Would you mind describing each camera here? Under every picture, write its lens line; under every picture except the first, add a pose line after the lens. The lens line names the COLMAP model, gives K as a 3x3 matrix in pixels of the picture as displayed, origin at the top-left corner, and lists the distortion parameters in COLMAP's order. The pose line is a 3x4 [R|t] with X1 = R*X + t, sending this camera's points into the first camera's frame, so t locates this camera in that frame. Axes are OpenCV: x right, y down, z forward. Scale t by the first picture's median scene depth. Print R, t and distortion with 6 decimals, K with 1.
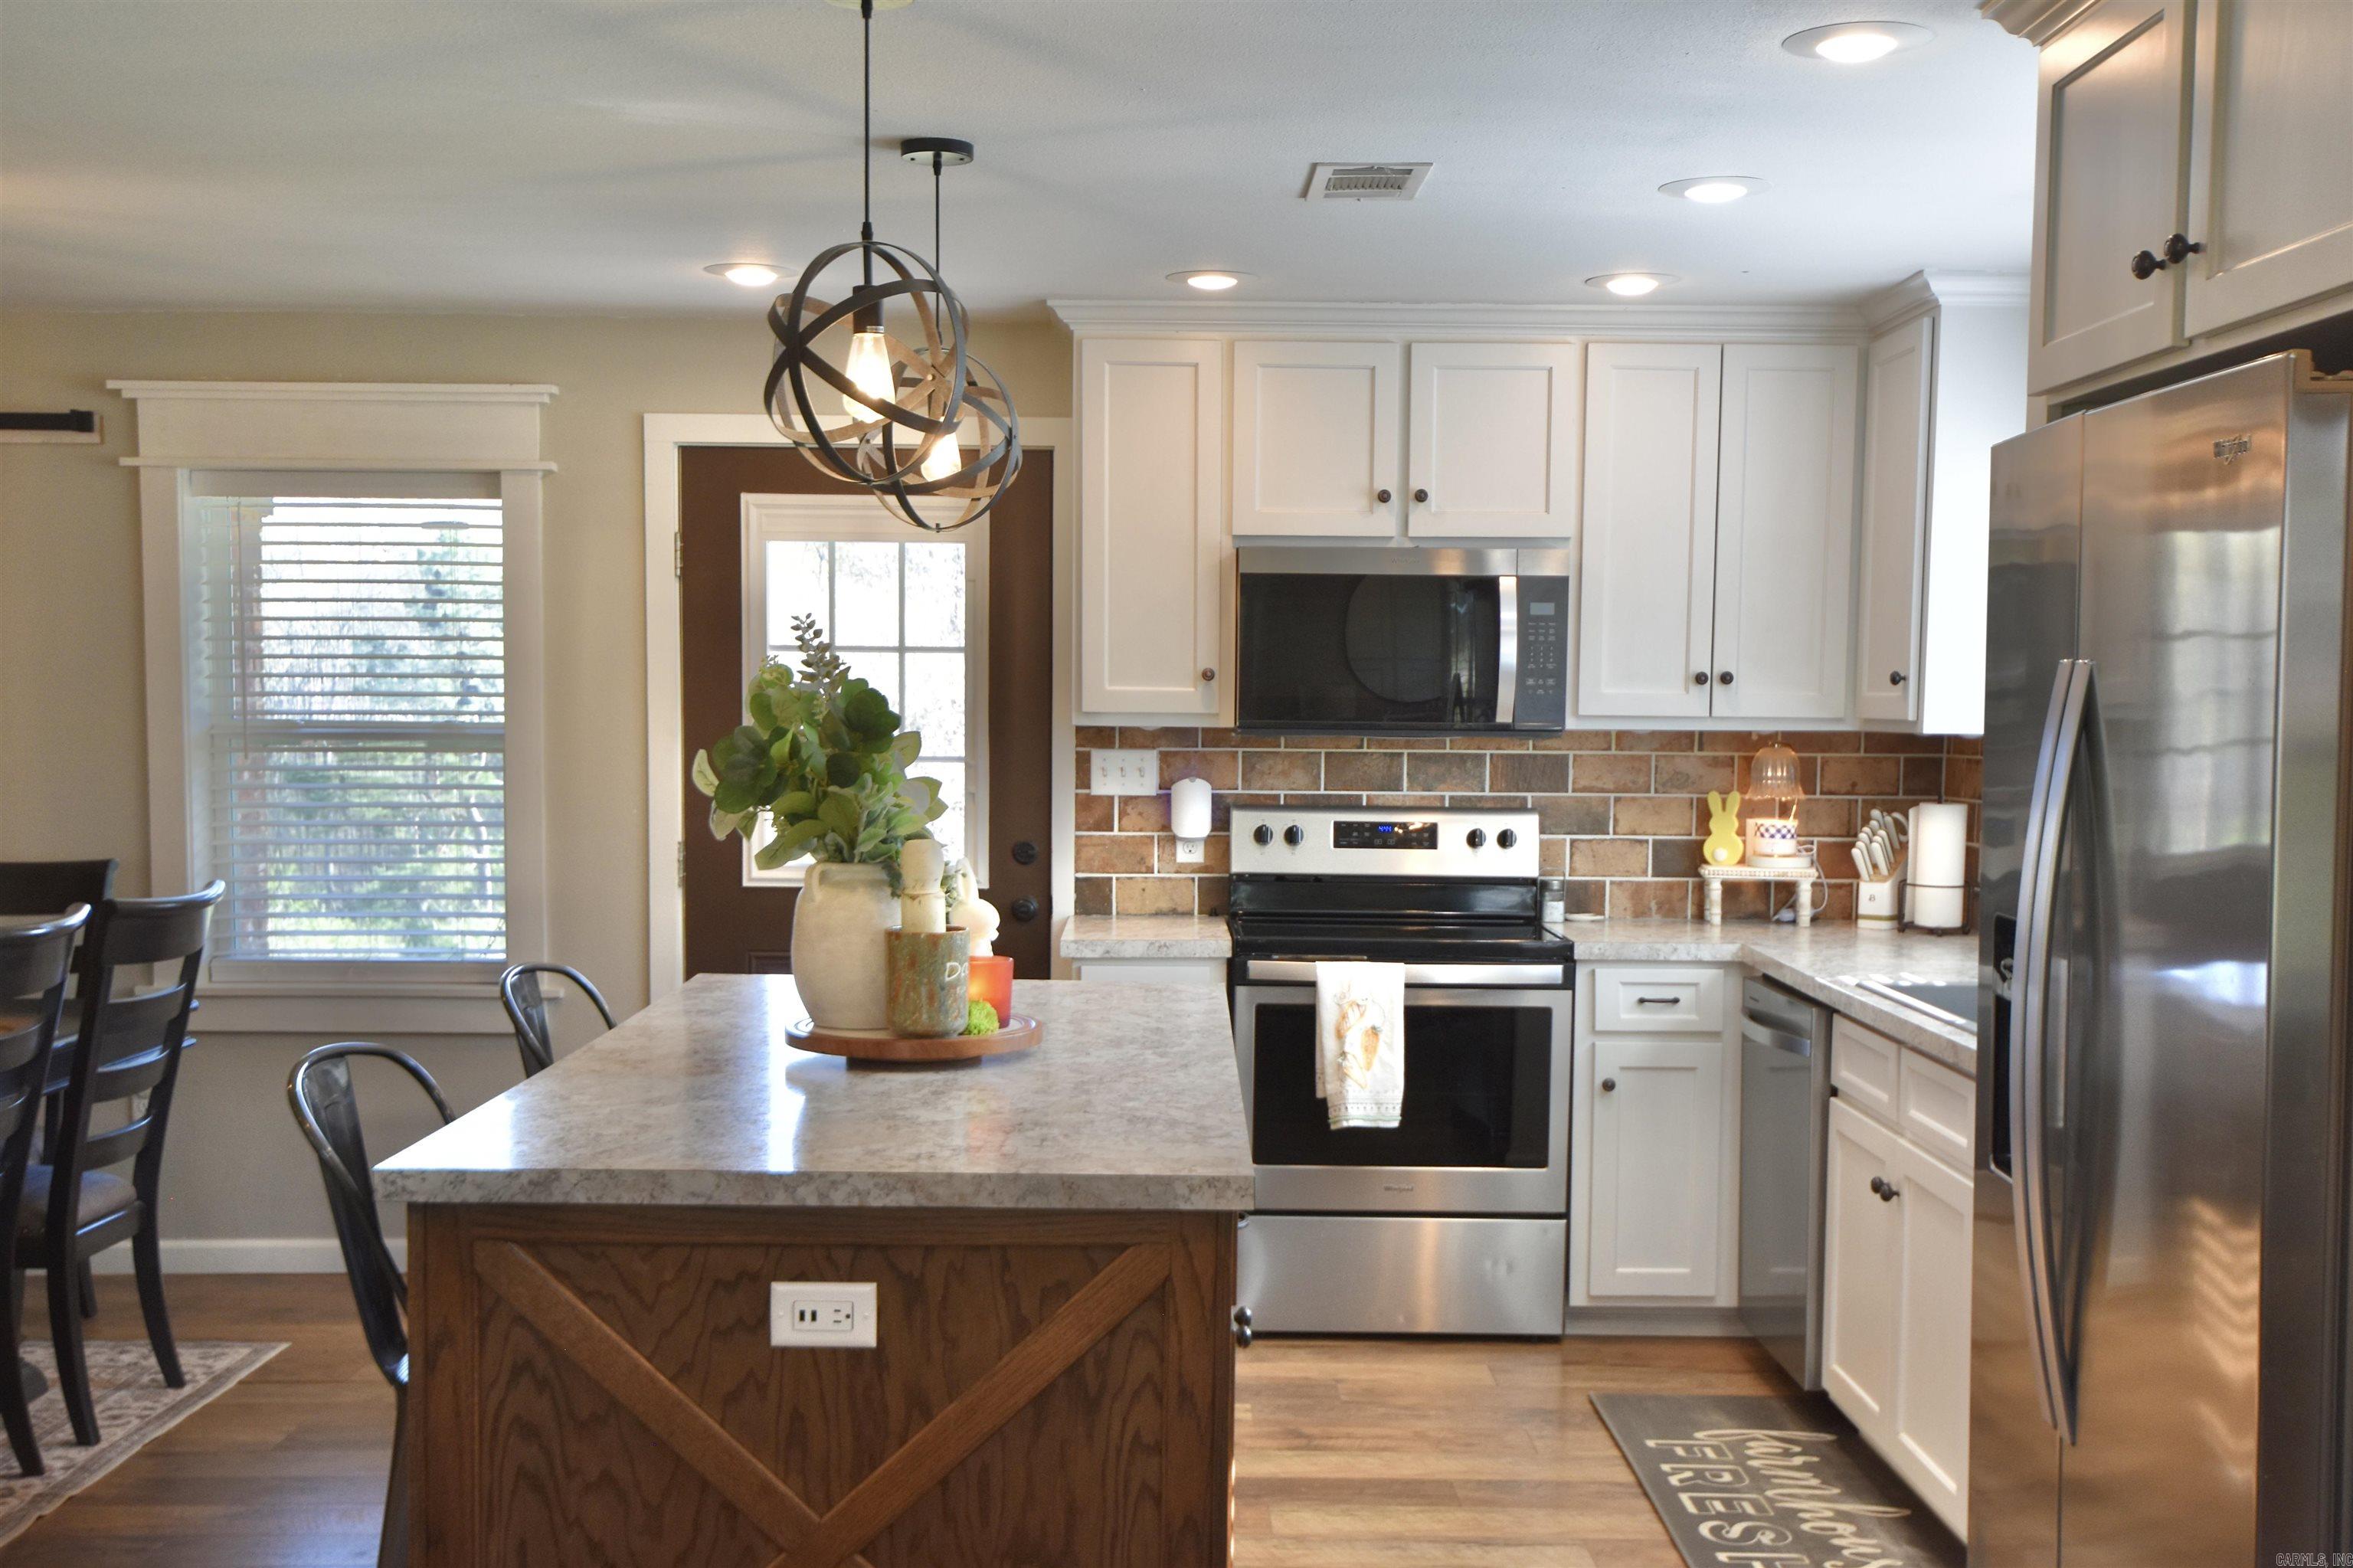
lens RADIAL K [[2561.6, 0, 1182.7], [0, 2561.6, 922.4], [0, 0, 1]] dist [0.058168, 0.014176]
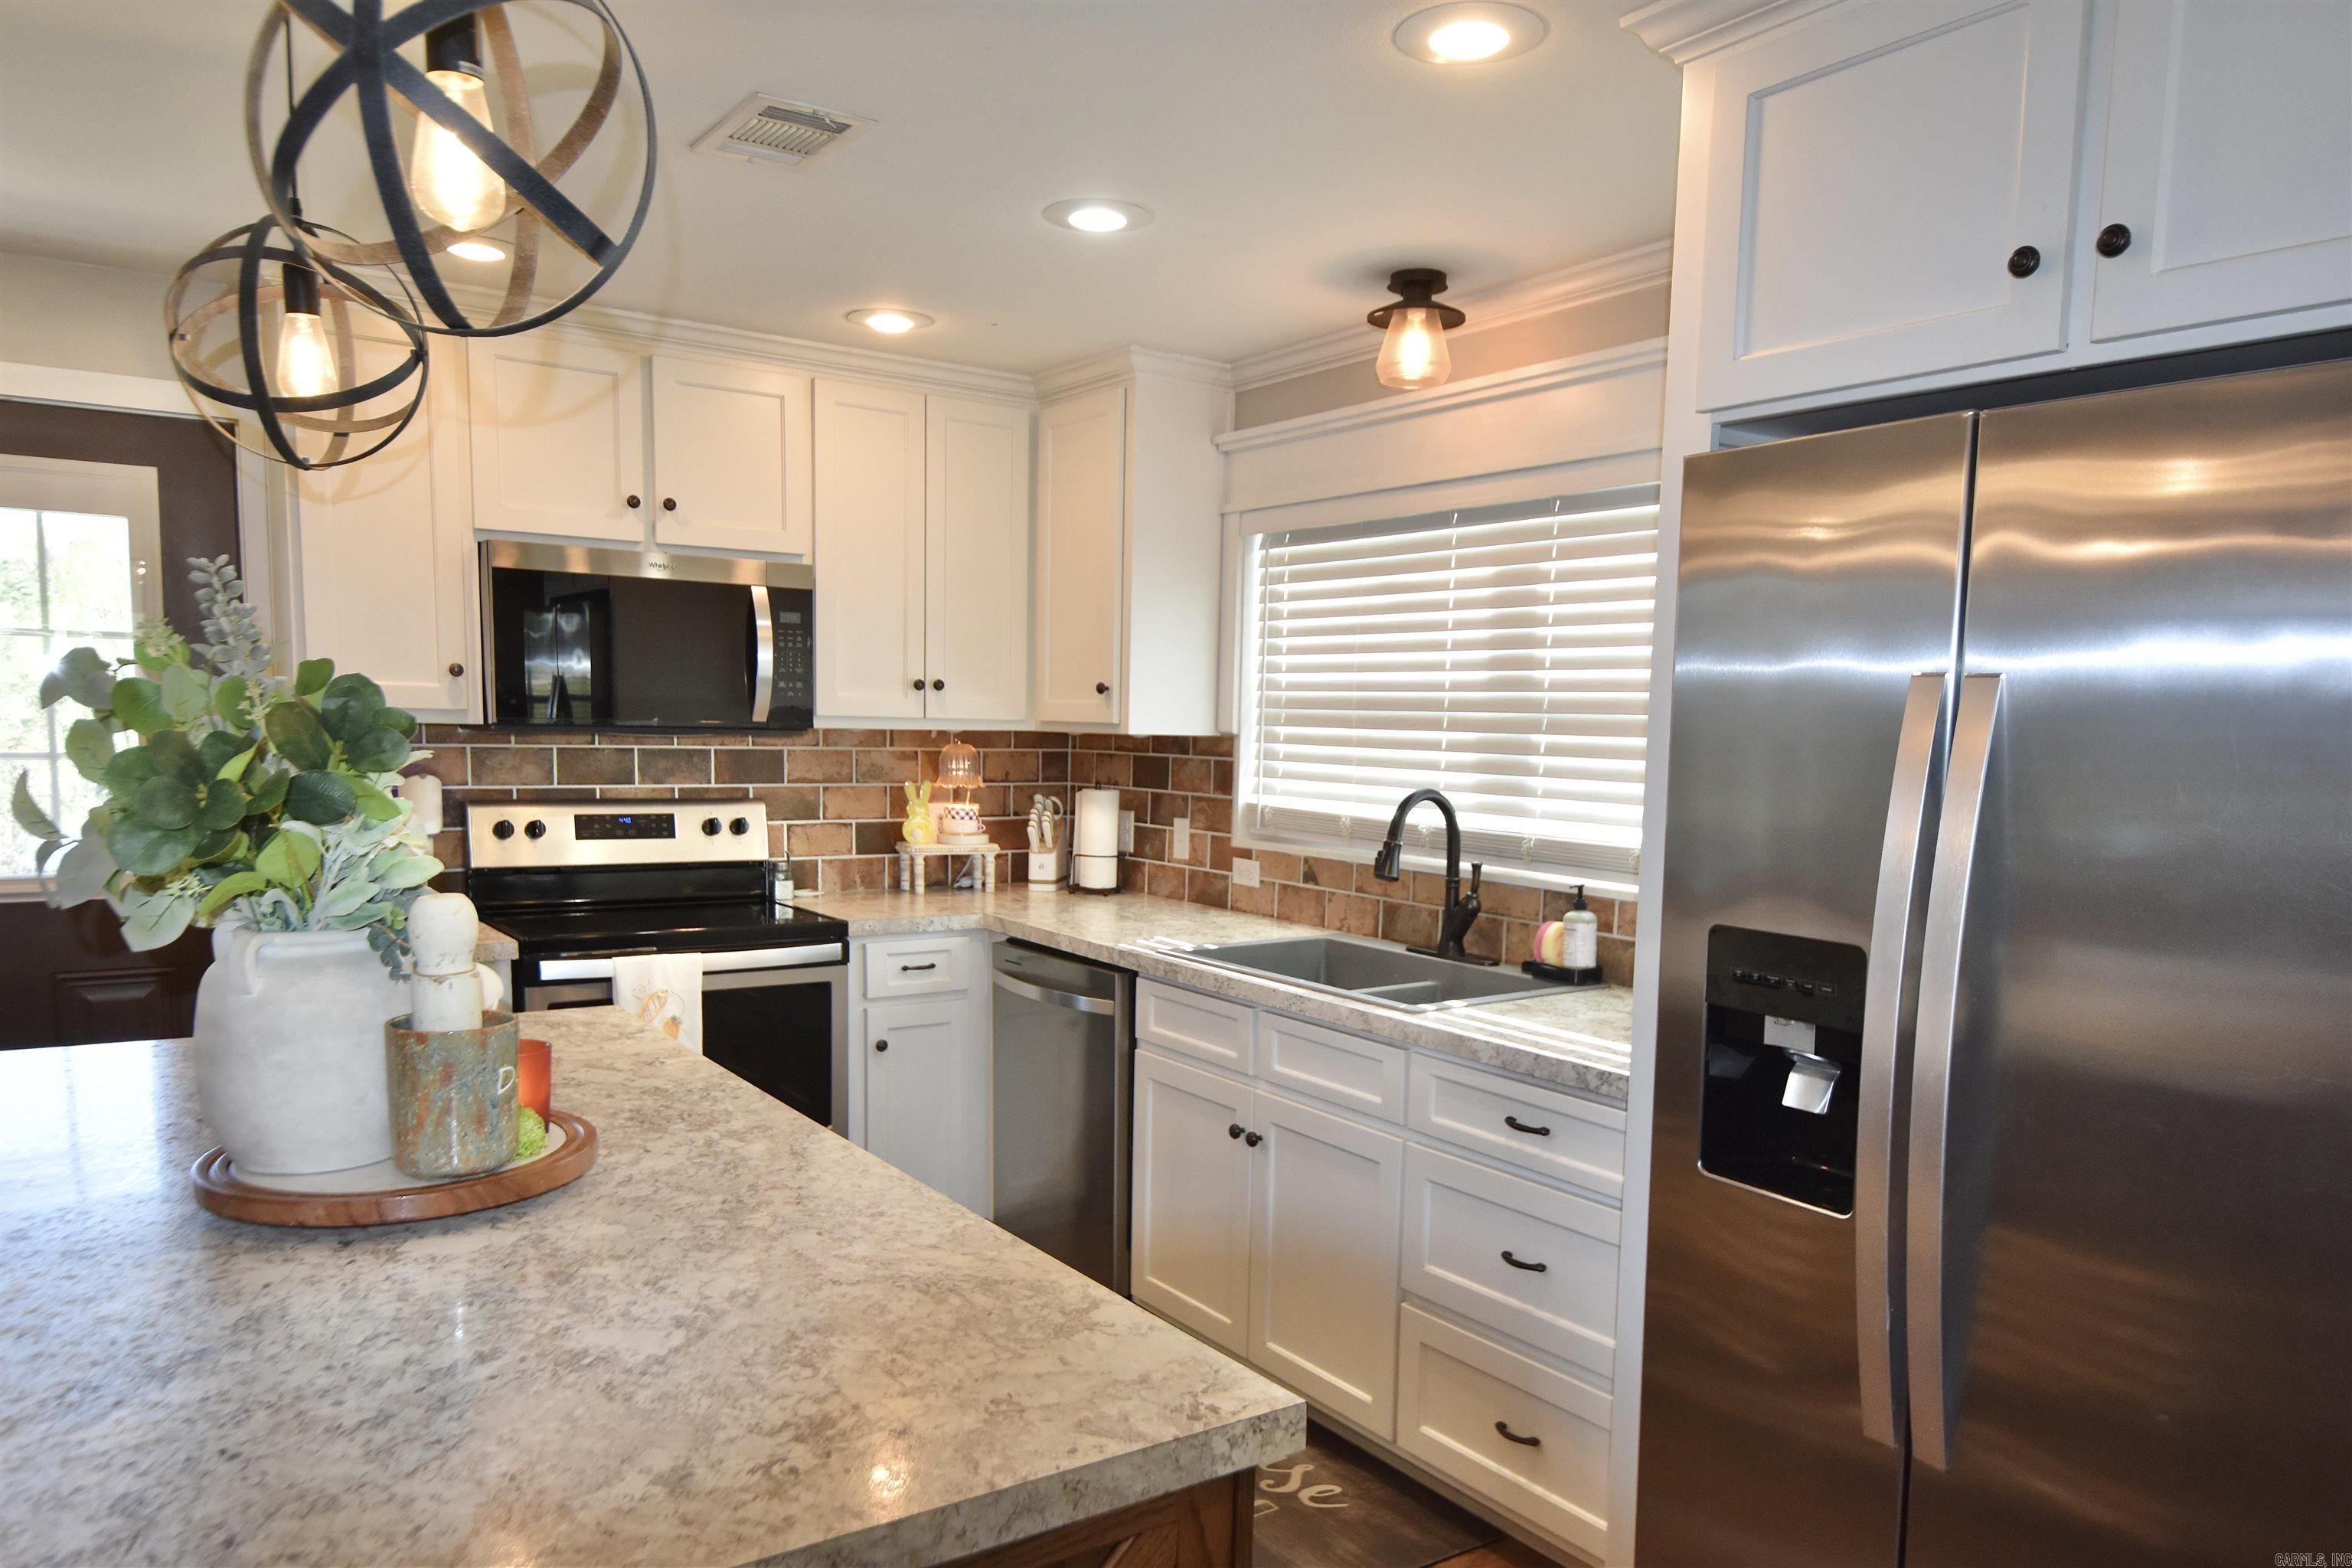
lens RADIAL K [[1594.1, 0, 1190.1], [0, 1594.1, 905.9], [0, 0, 1]] dist [0.013305, -0.001652]
pose [[0.815803, -0.059865, 0.575223, -0.115273], [0.036150, 0.997962, 0.052591, -0.027887], [-0.577199, -0.022110, 0.816304, 0.328785]]
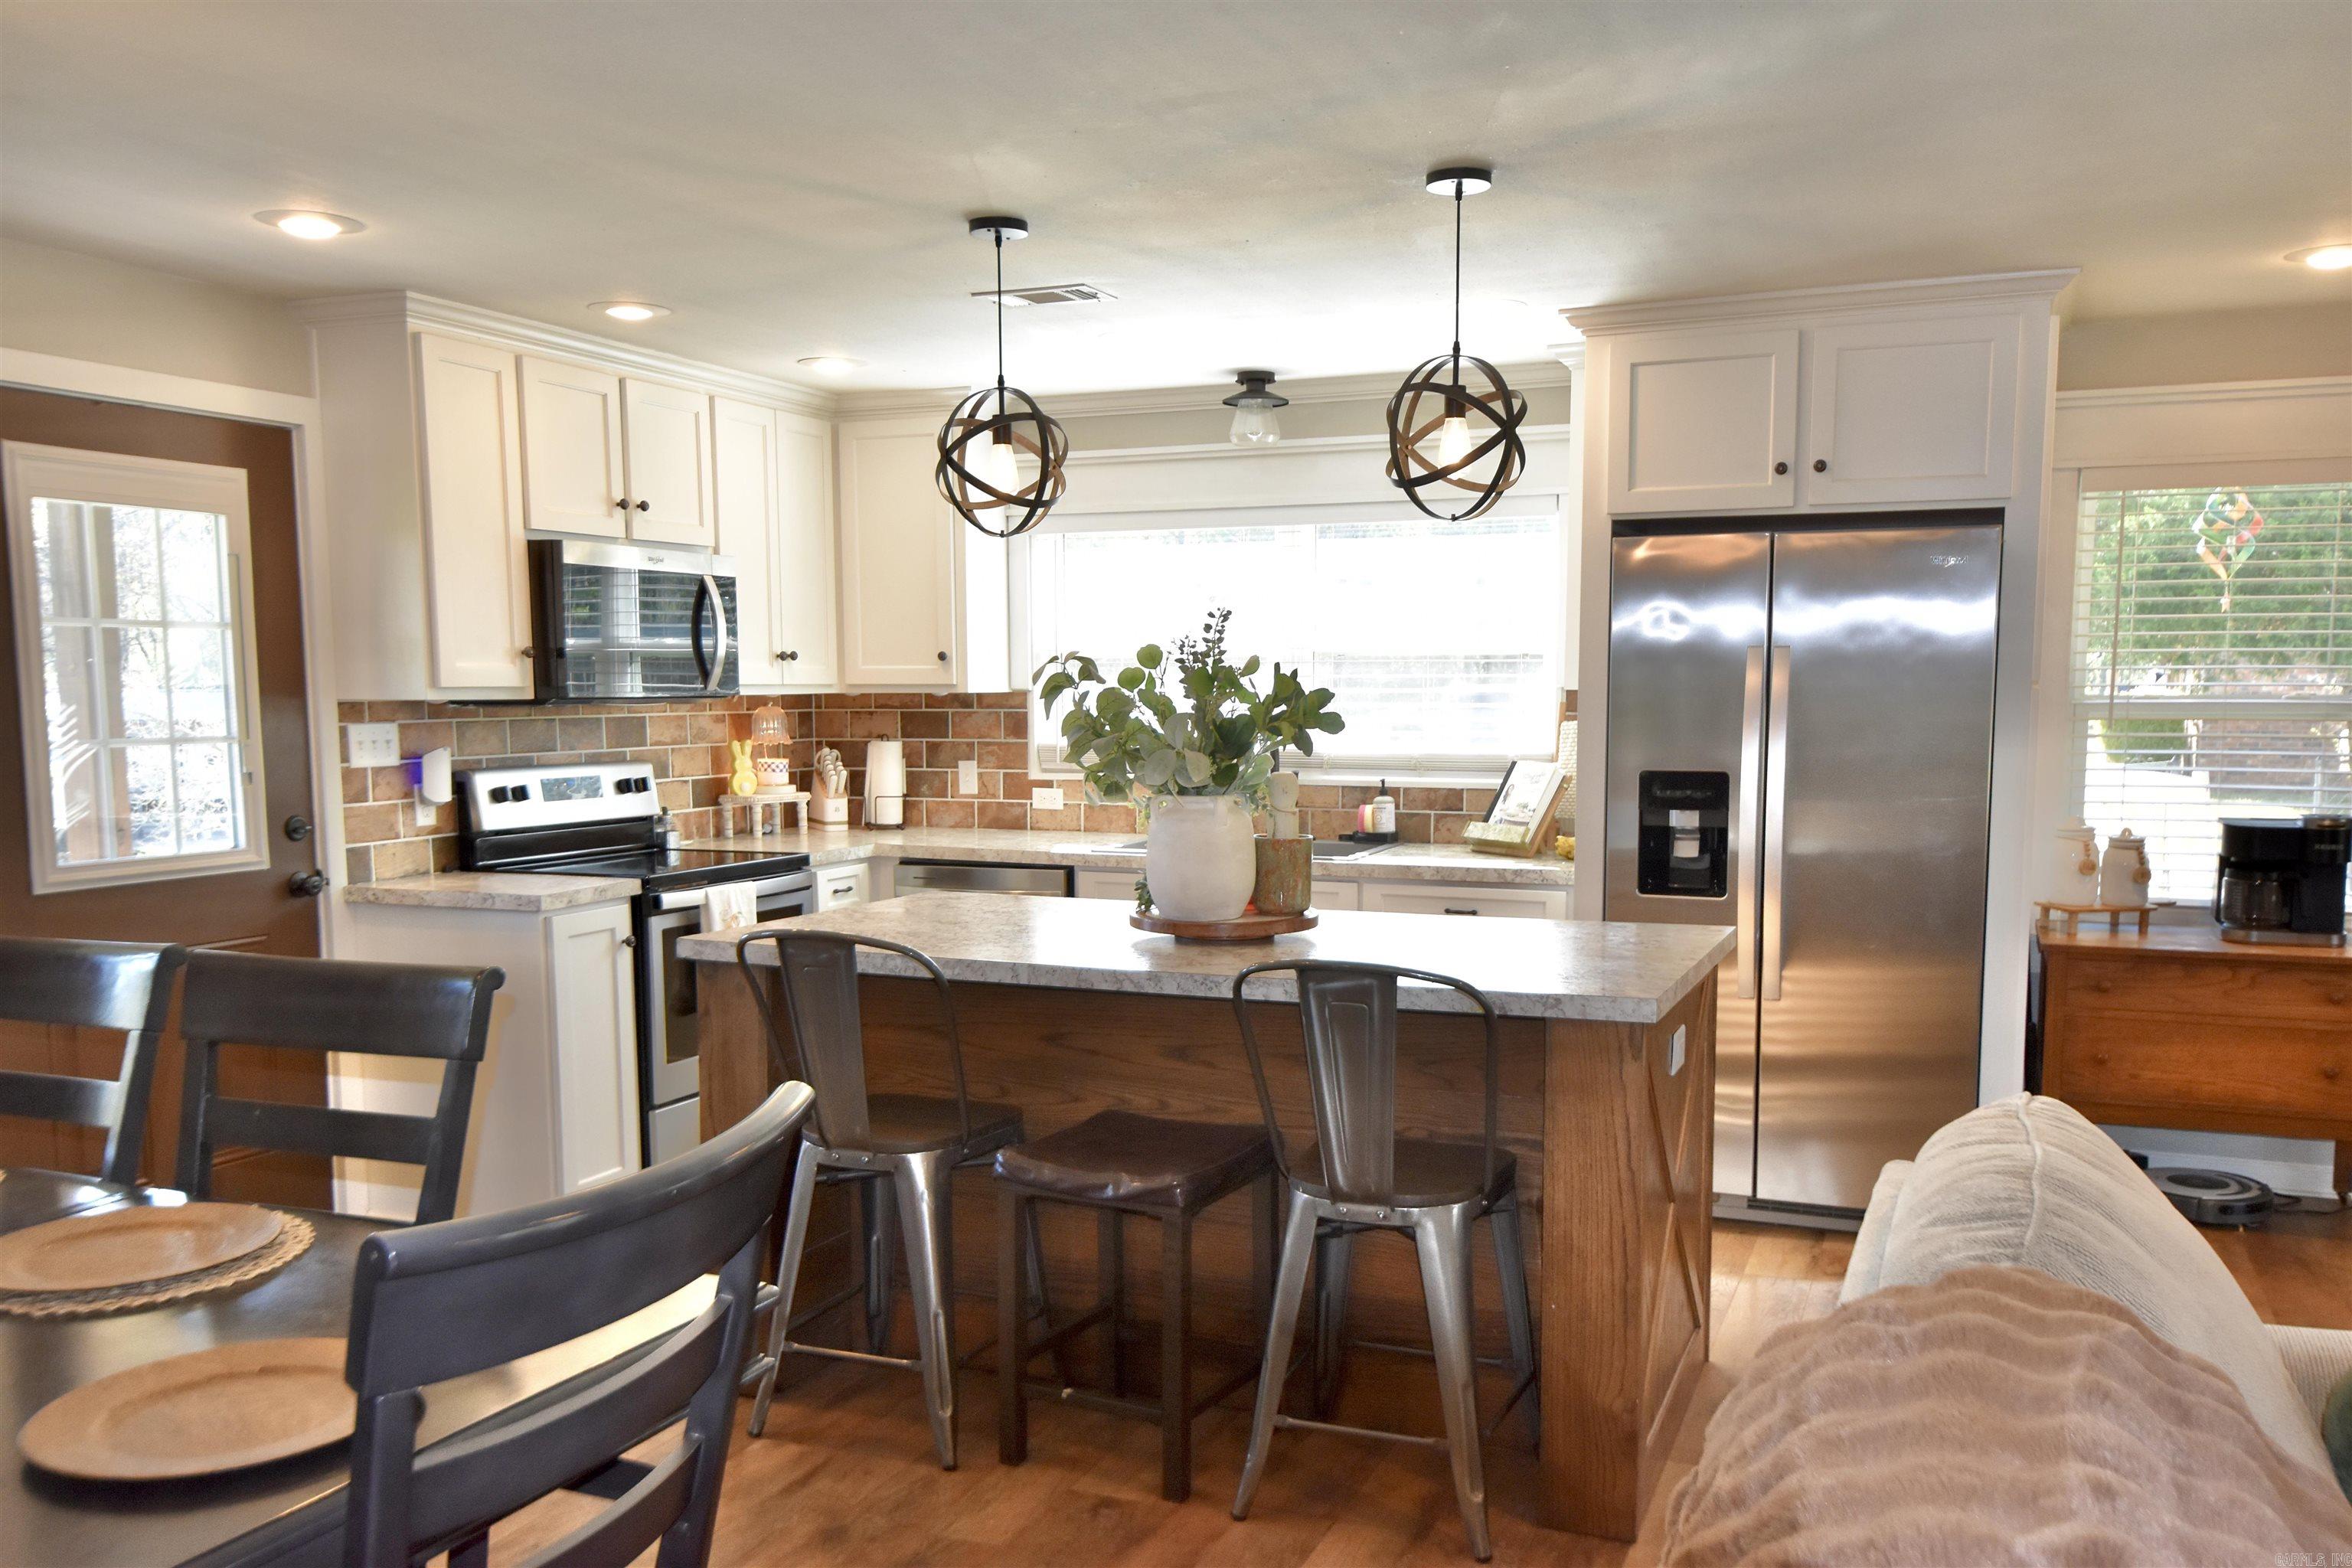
lens RADIAL K [[1910.4, 0, 1176.2], [0, 1910.4, 904.4], [0, 0, 1]] dist [0.014793, -0.006711]
pose [[0.376818, -0.118519, 0.918674, -0.647714], [0.088995, 0.991825, 0.091453, -0.037328], [-0.922002, 0.047297, 0.384285, 0.410329]]
